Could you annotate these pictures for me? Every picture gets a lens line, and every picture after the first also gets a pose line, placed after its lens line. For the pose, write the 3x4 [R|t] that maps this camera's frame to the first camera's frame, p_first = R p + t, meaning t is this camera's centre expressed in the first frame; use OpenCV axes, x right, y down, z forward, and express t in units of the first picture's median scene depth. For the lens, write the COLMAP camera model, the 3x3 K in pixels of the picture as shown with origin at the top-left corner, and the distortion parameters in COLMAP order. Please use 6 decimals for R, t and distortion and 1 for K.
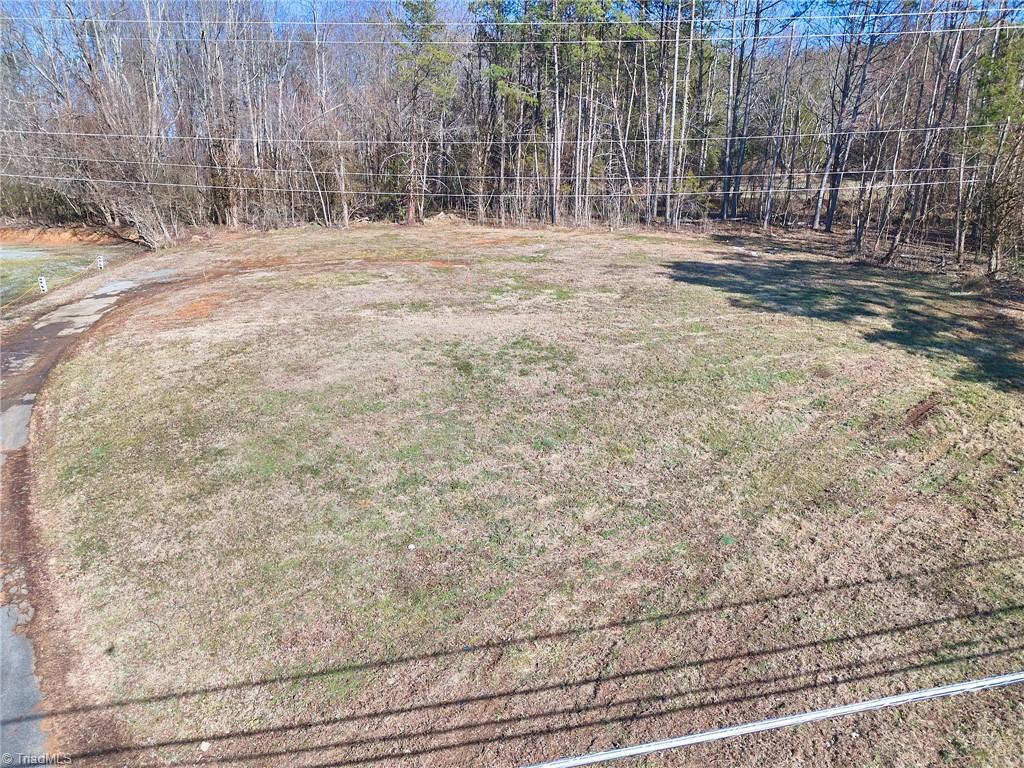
lens RADIAL K [[707.2, 0, 486.7], [0, 707.2, 386.1], [0, 0, 1]] dist [0.004659, -0.000747]
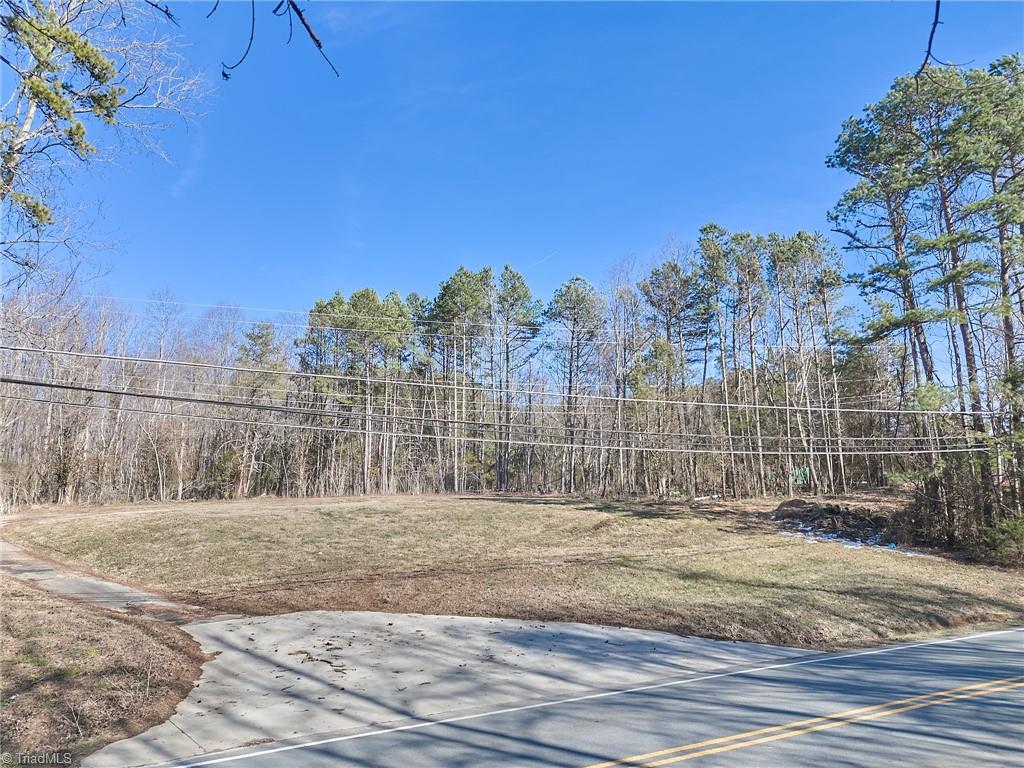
lens RADIAL K [[707.2, 0, 486.7], [0, 707.2, 386.1], [0, 0, 1]] dist [0.004659, -0.000747]
pose [[0.960380, 0.047883, 0.274549, -0.048387], [0.081423, 0.893941, -0.440726, 0.156253], [-0.266534, 0.445619, 0.854625, -0.181210]]
